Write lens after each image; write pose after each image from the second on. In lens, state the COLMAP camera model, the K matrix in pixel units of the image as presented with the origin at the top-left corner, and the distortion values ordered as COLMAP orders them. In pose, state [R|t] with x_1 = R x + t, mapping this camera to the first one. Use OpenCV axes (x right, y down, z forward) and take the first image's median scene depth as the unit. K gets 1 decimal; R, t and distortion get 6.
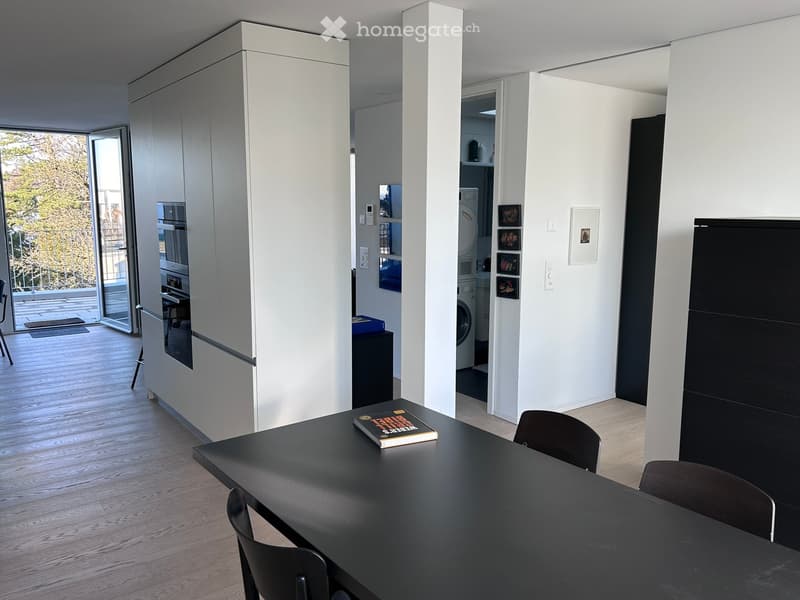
lens RADIAL K [[622.8, 0, 400.0], [0, 622.8, 300.0], [0, 0, 1]] dist [0.010298, -0.007530]
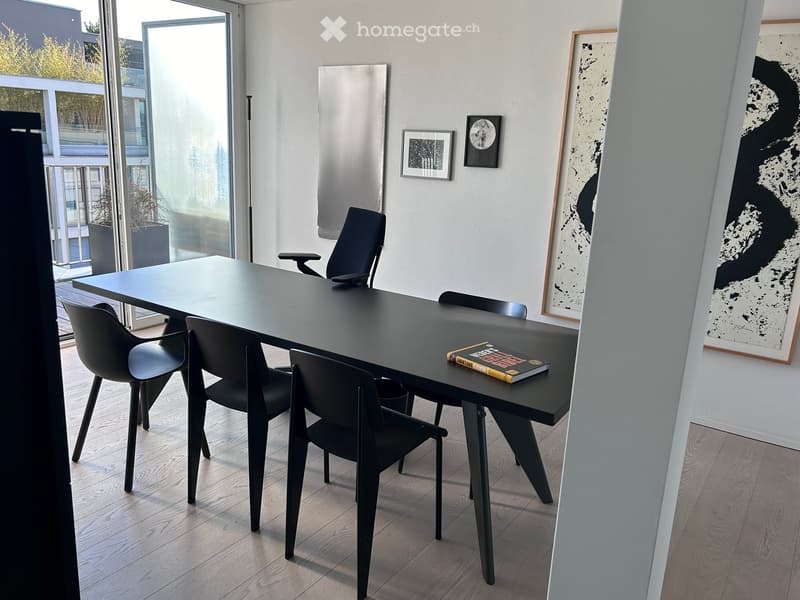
lens RADIAL K [[622.8, 0, 400.0], [0, 622.8, 300.0], [0, 0, 1]] dist [0.010298, -0.007530]
pose [[-0.938027, 0.037914, -0.344482, 0.229584], [-0.103551, 0.917926, 0.382999, -0.116106], [0.330731, 0.394935, -0.857113, 0.876180]]
